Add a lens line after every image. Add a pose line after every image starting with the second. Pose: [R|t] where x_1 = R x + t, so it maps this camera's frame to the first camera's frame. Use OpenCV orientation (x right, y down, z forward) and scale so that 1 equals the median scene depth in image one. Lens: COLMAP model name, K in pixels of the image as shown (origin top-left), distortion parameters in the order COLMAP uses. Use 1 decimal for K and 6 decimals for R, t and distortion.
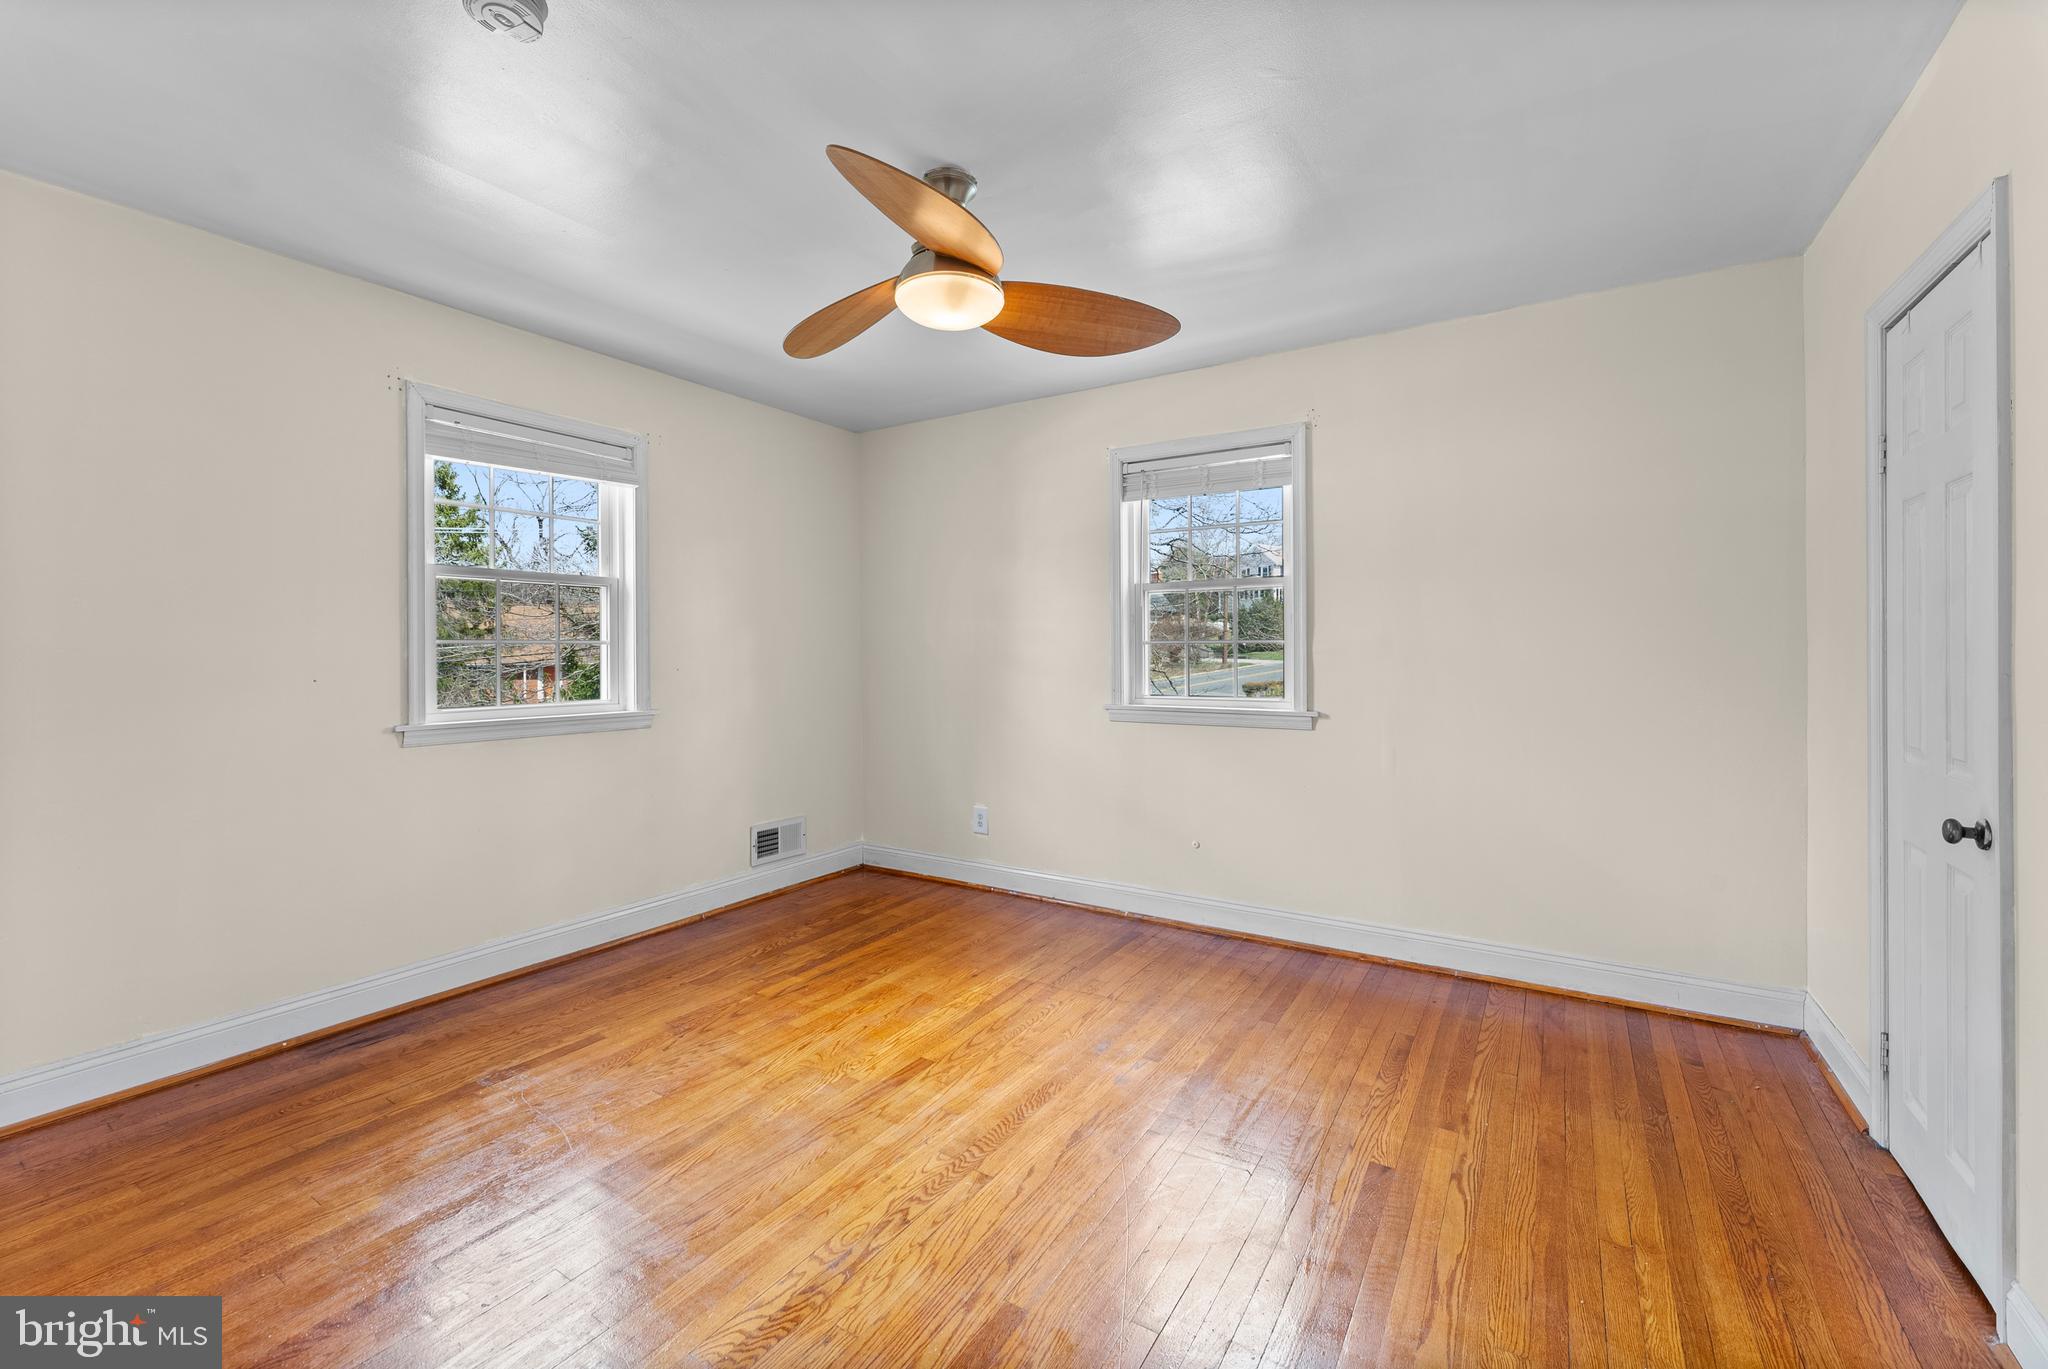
lens RADIAL K [[860.4, 0, 1018.9], [0, 860.4, 654.6], [0, 0, 1]] dist [-0.001084, -0.000078]
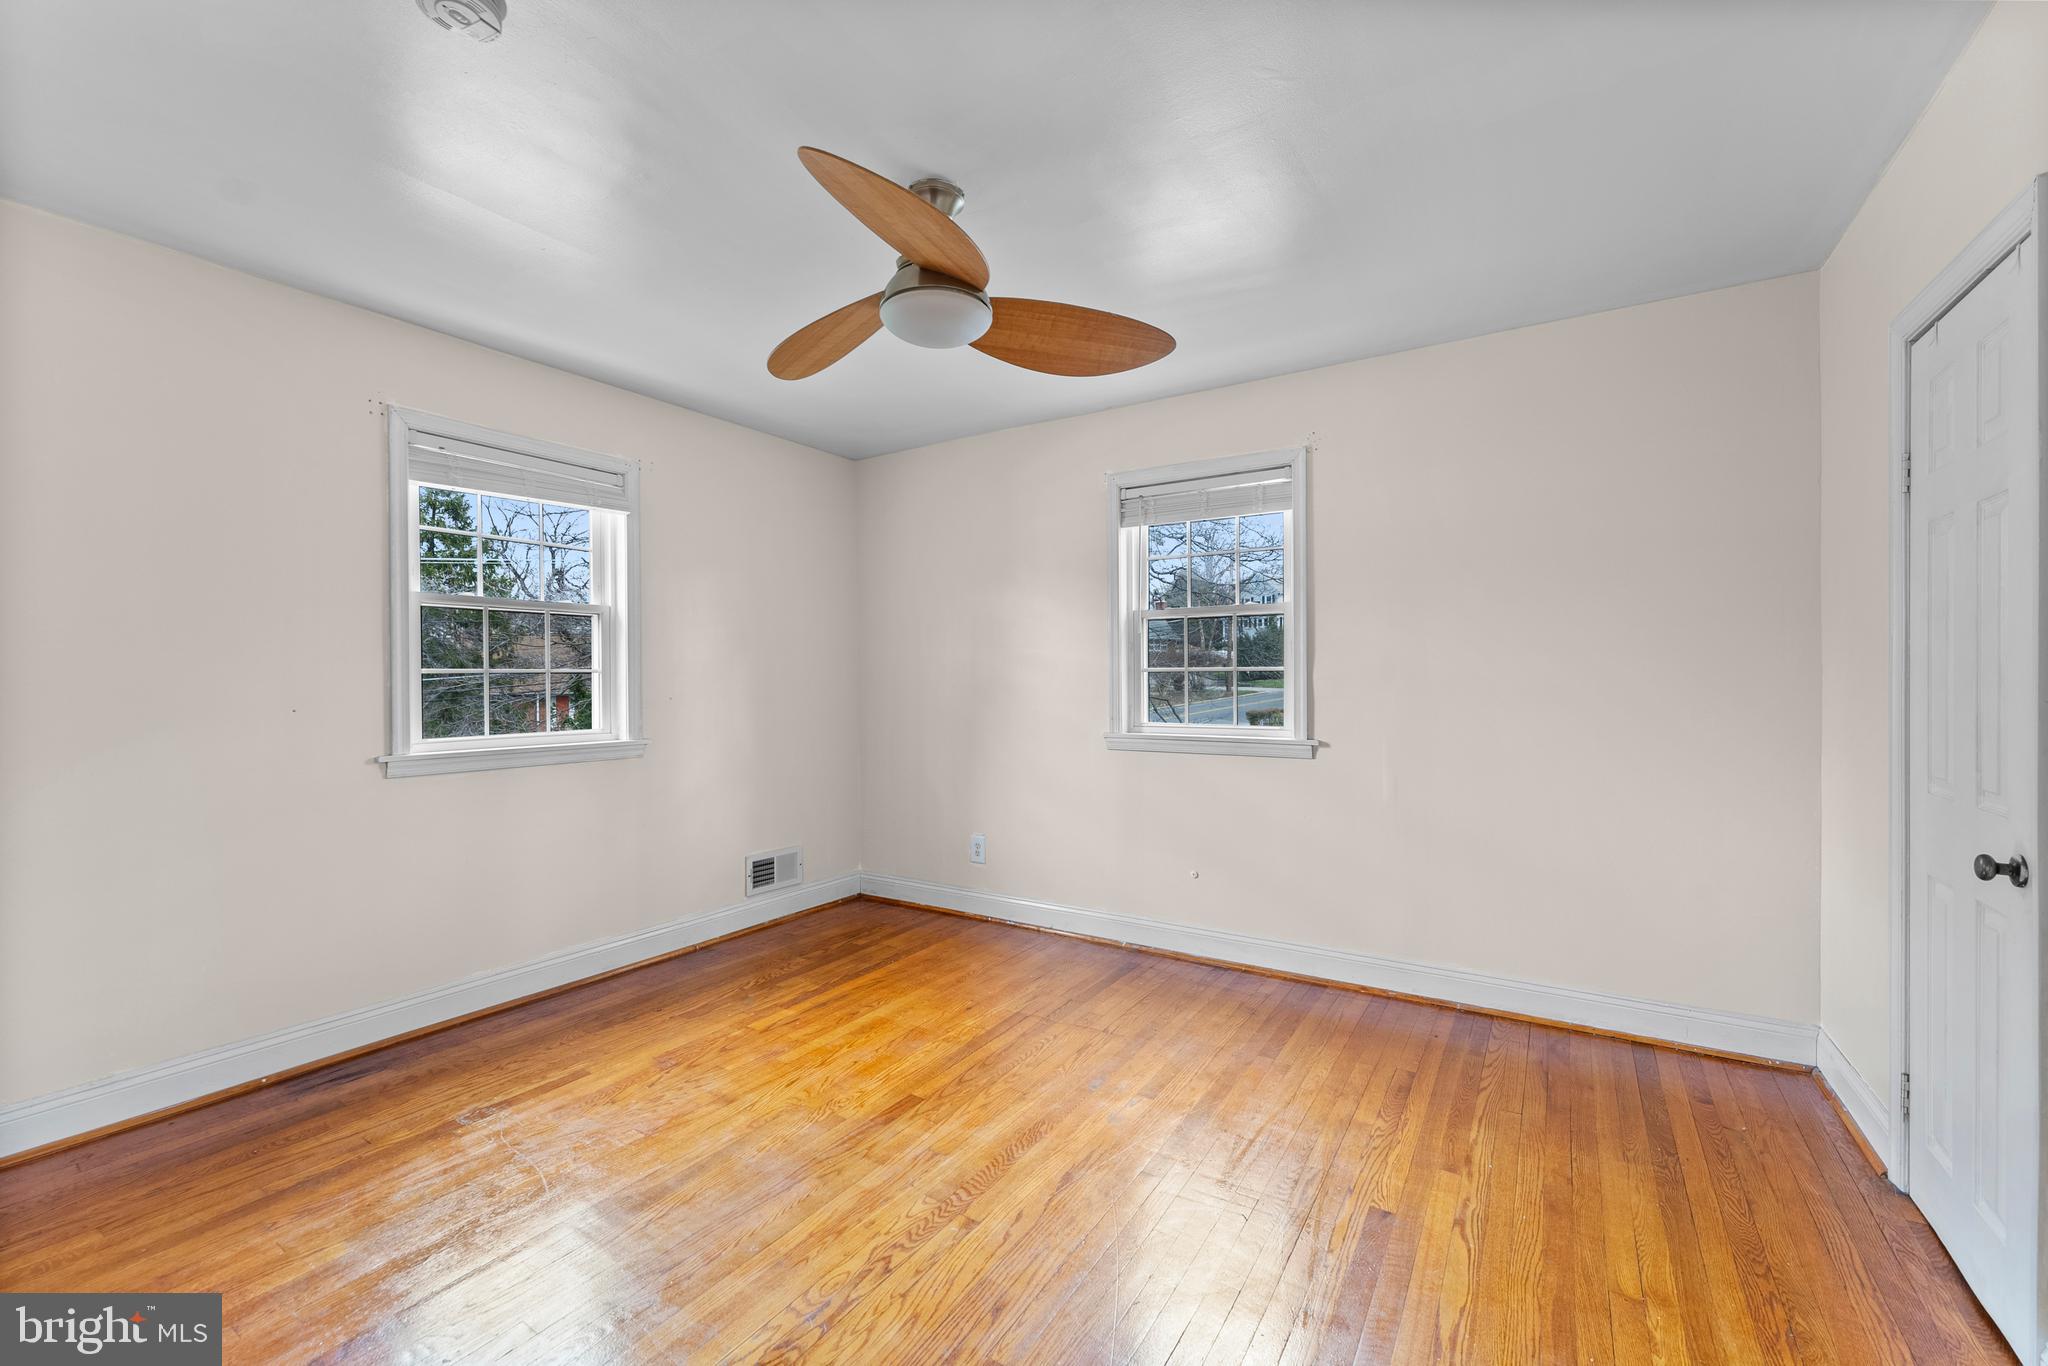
lens RADIAL K [[847.2, 0, 1021.9], [0, 847.2, 688.8], [0, 0, 1]] dist [0.000923, -0.000544]
pose [[0.999988, -0.001540, -0.004742, 0.020319], [0.001575, 0.999971, 0.007387, -0.000253], [0.004730, -0.007395, 0.999961, 0.044856]]
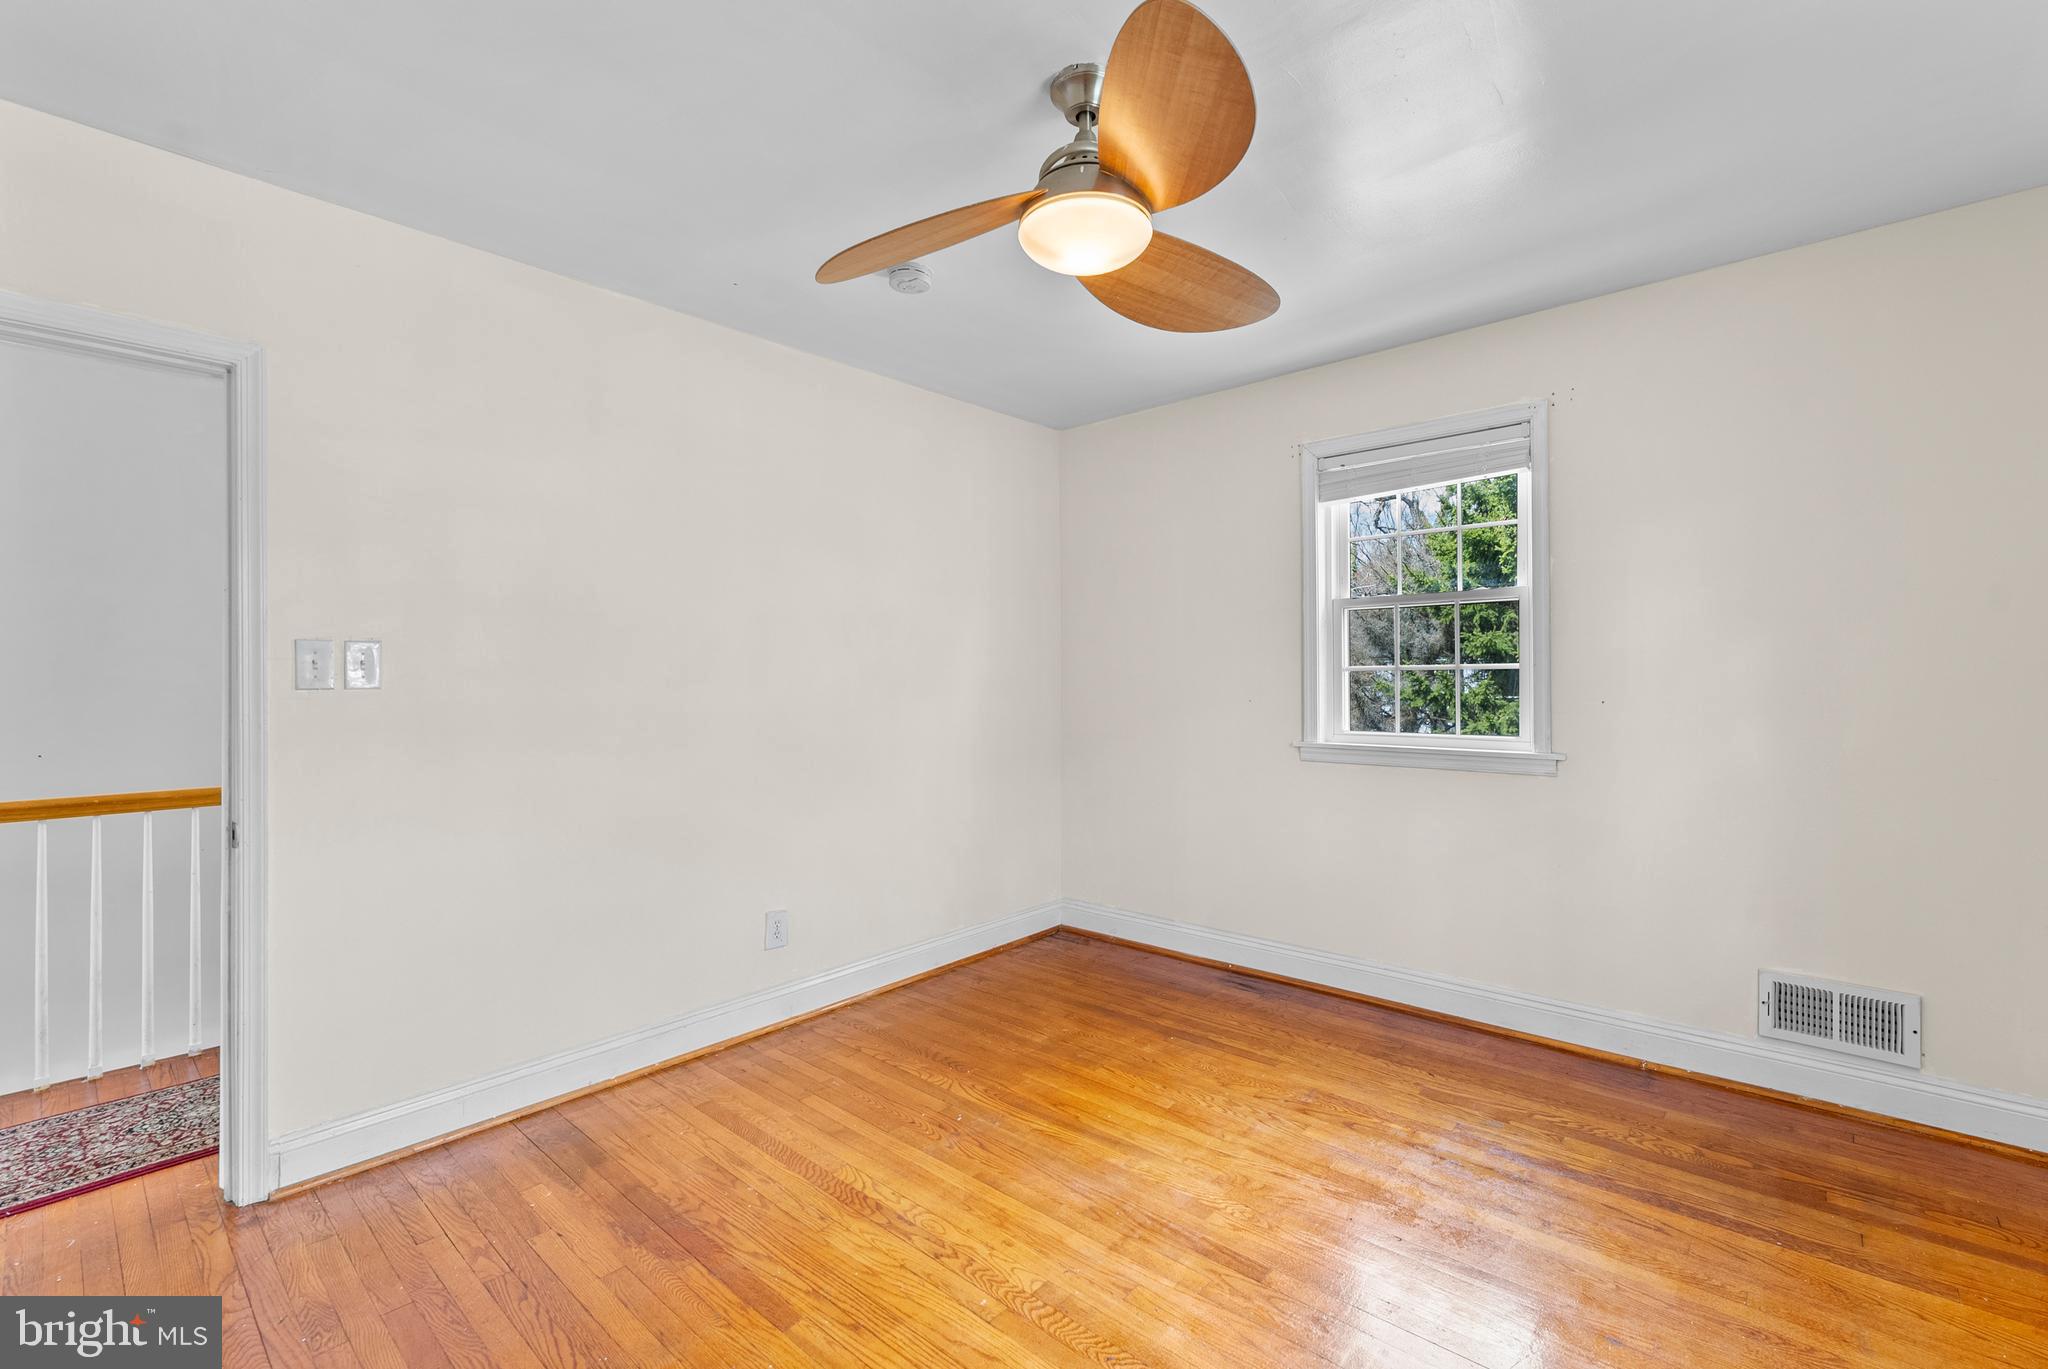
lens RADIAL K [[906.3, 0, 980.2], [0, 906.3, 679.8], [0, 0, 1]] dist [0.000372, 0.000331]
pose [[-0.198866, 0.008201, -0.979992, 0.732168], [0.003930, 0.999964, 0.007571, -0.015873], [0.980019, -0.002346, -0.198891, 1.040049]]
